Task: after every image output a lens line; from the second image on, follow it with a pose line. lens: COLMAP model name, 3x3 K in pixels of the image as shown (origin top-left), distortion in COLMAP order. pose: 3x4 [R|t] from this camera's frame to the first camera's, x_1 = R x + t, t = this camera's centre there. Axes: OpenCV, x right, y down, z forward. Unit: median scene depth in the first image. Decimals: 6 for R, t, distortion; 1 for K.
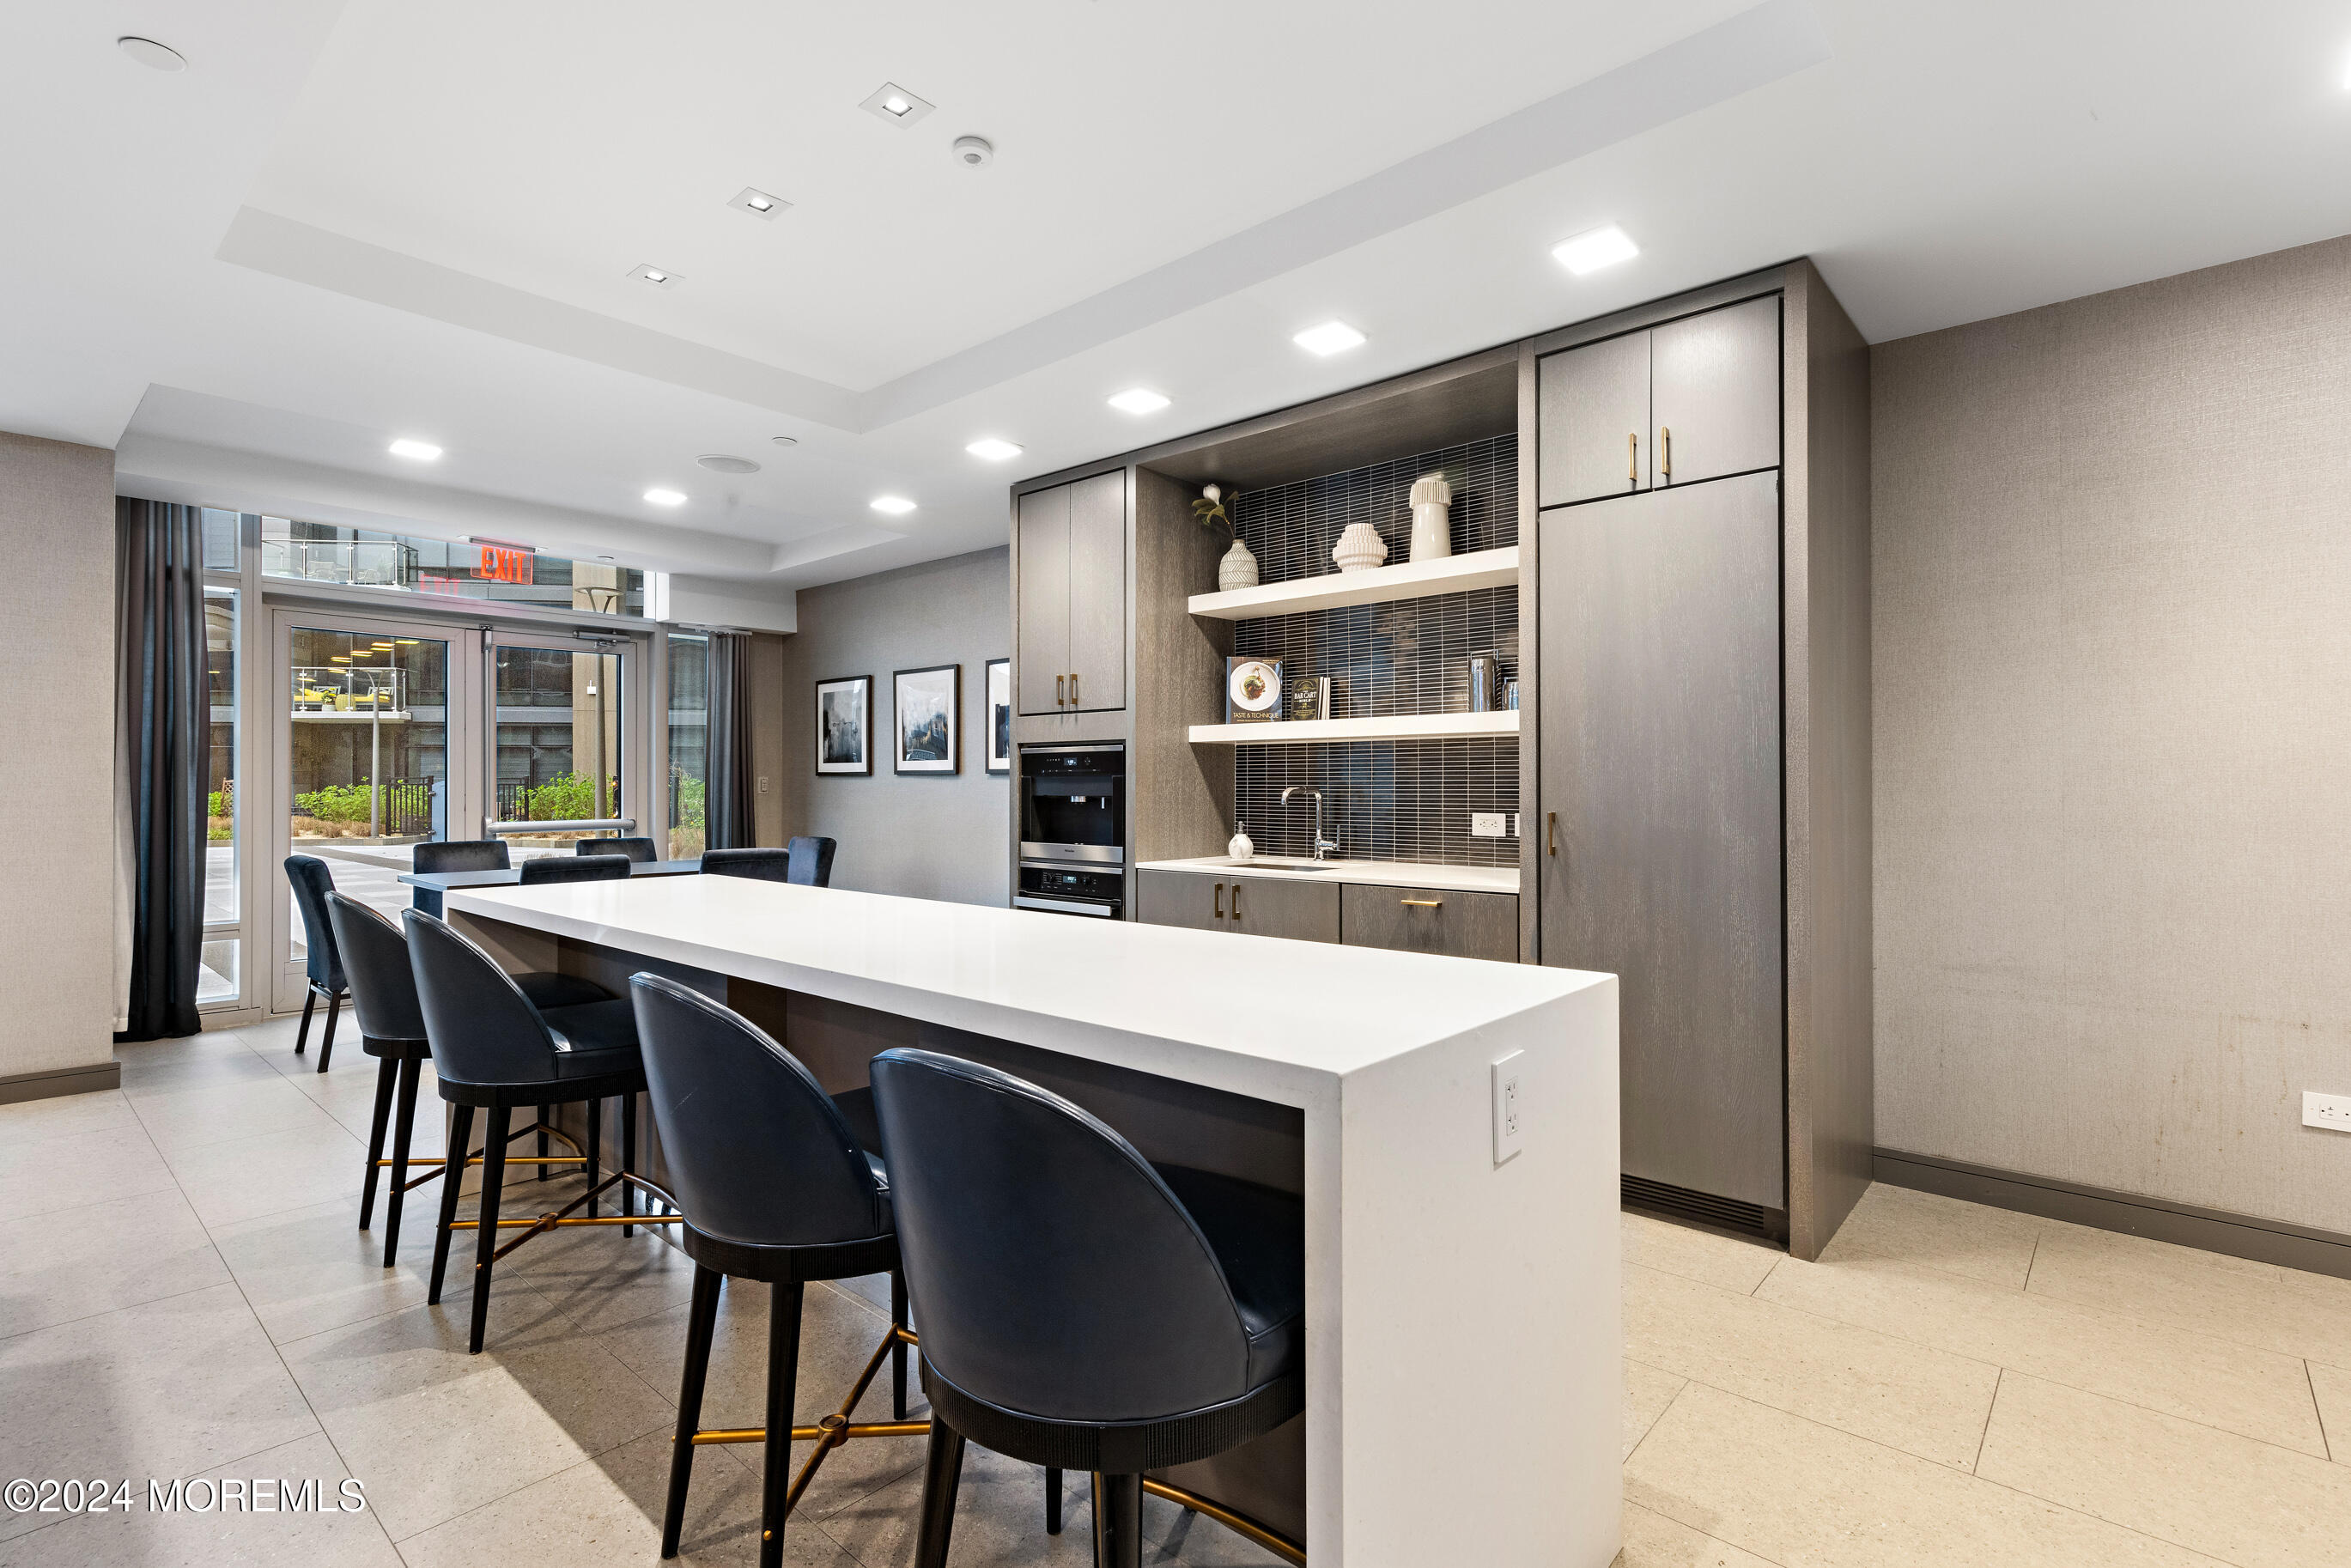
lens RADIAL K [[1101.4, 0, 1178.2], [0, 1101.4, 782.6], [0, 0, 1]] dist [-0.000311, -0.000667]
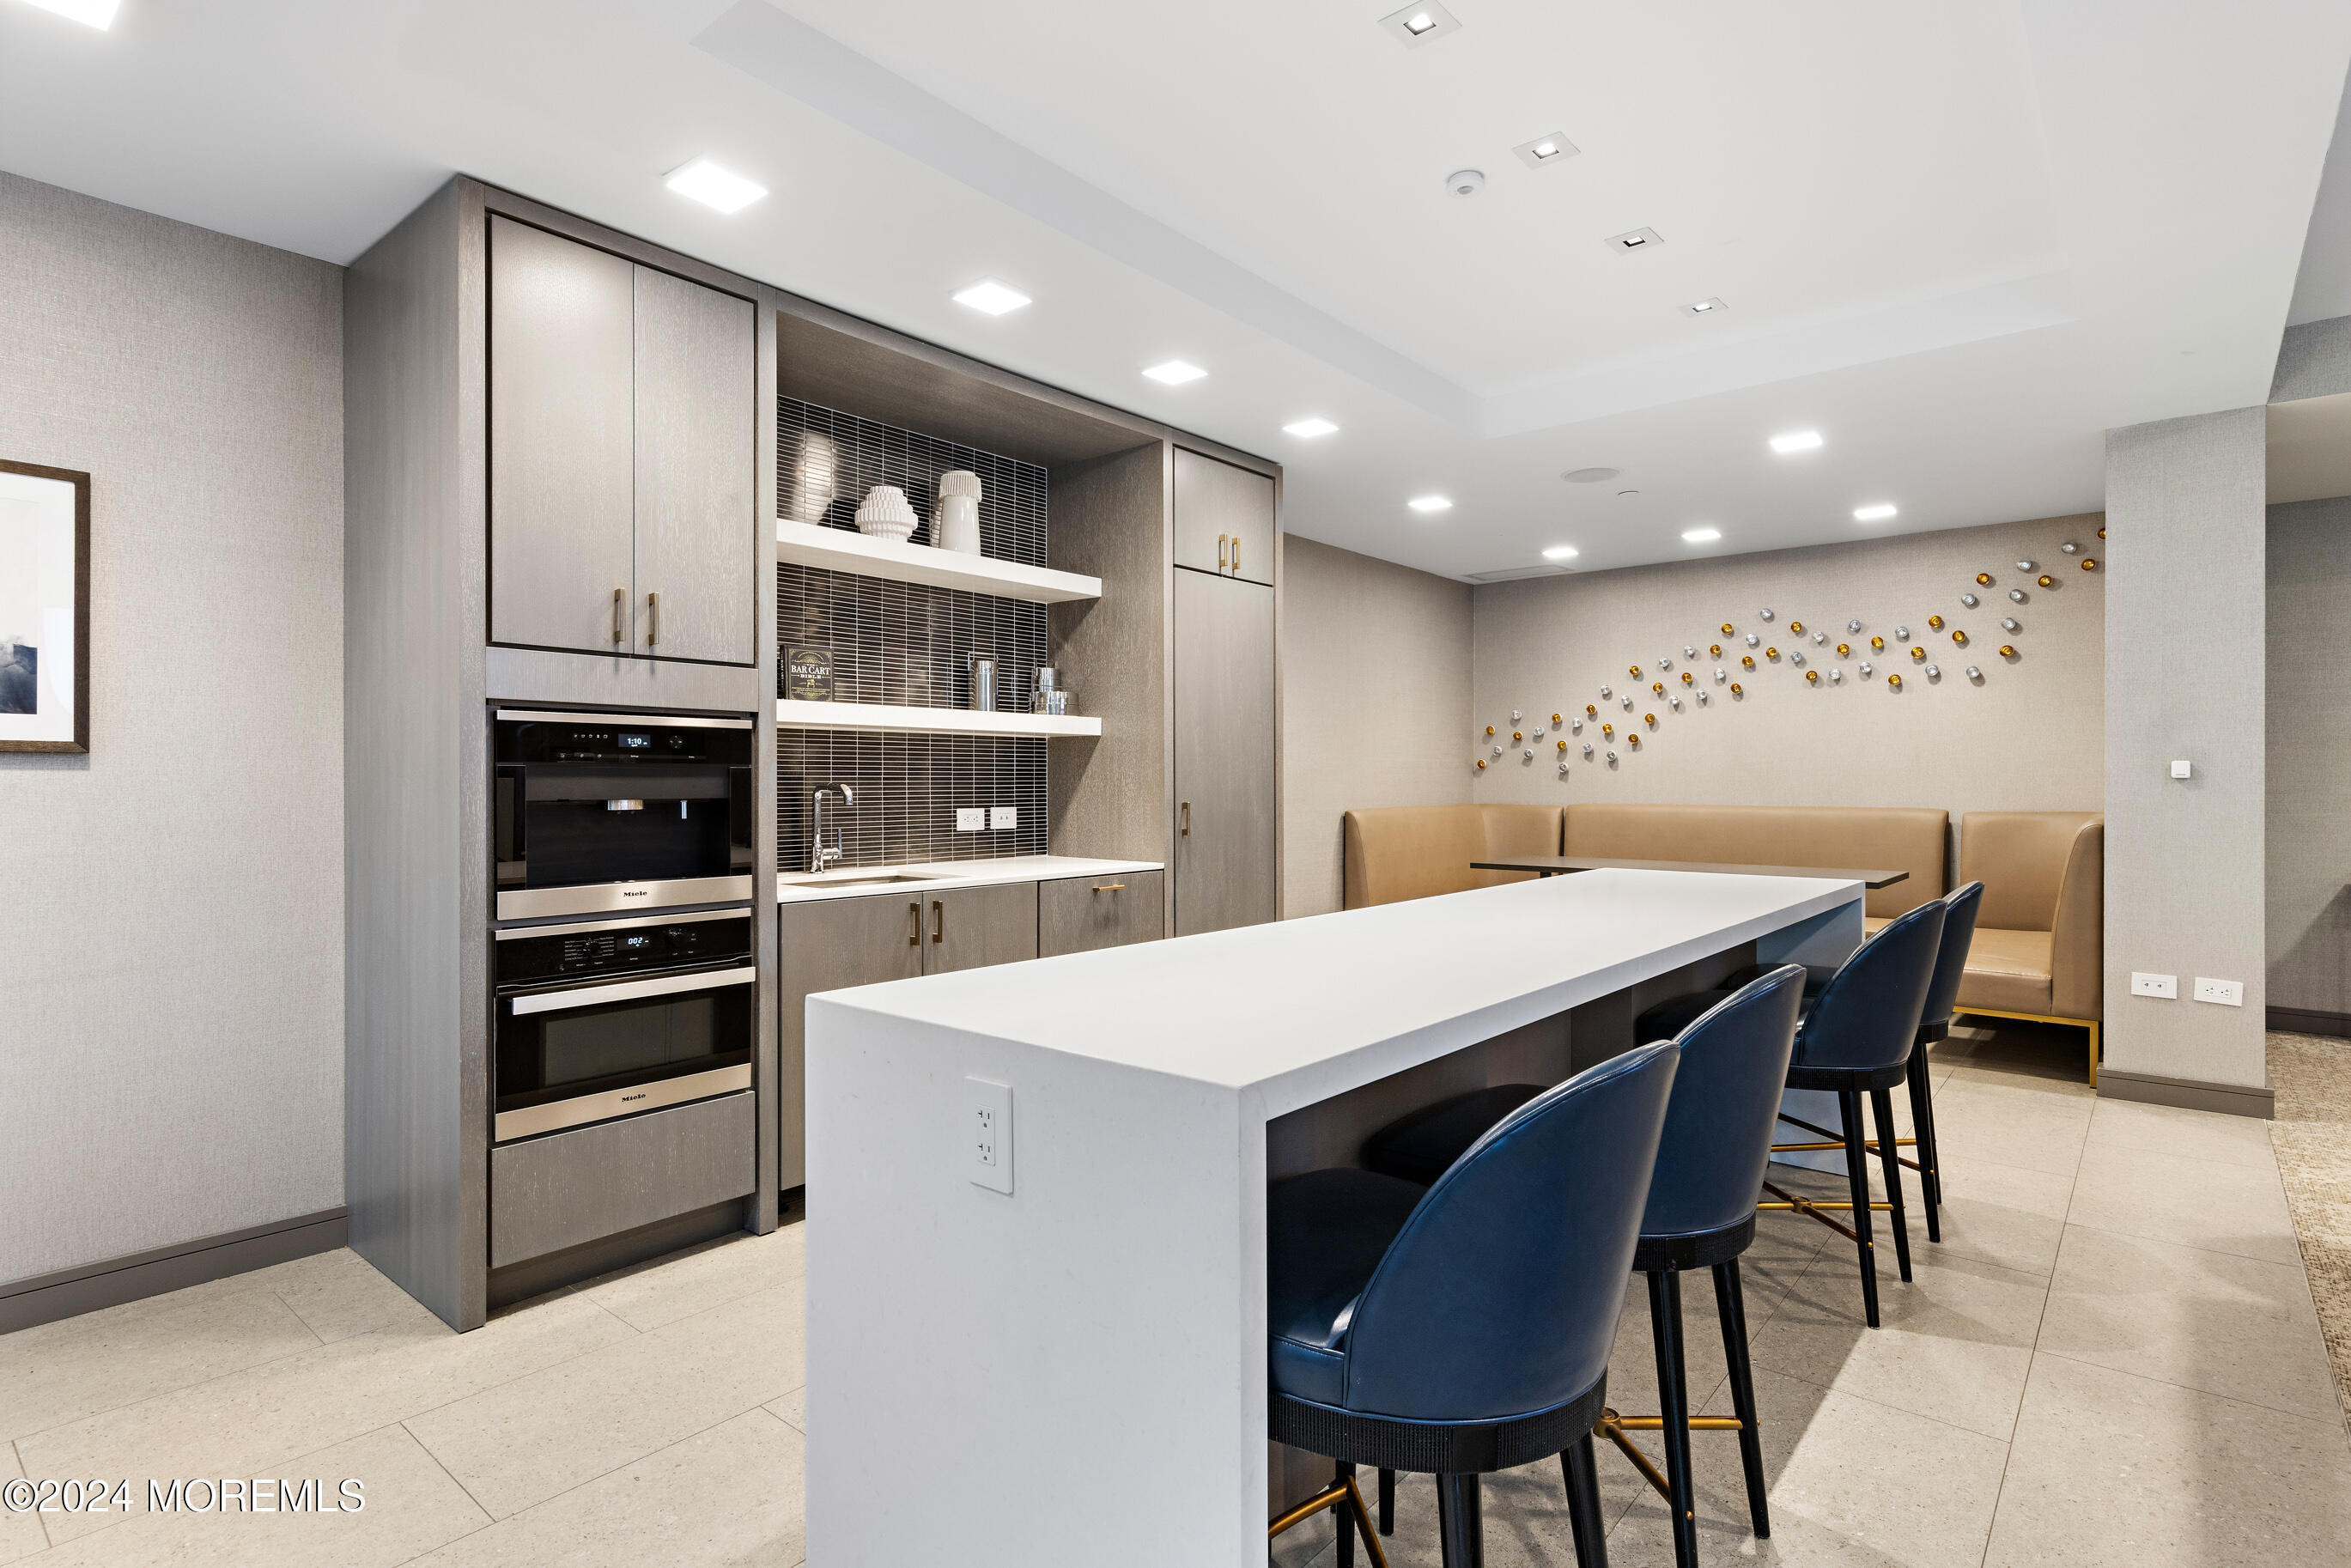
lens RADIAL K [[1194.4, 0, 1177.1], [0, 1194.4, 779.2], [0, 0, 1]] dist [-0.003253, 0.000015]
pose [[-0.032338, 0.001728, 0.999475, -0.817580], [-0.001066, 0.999998, -0.001764, 0.001979], [-0.999476, -0.001122, -0.032336, 0.810033]]
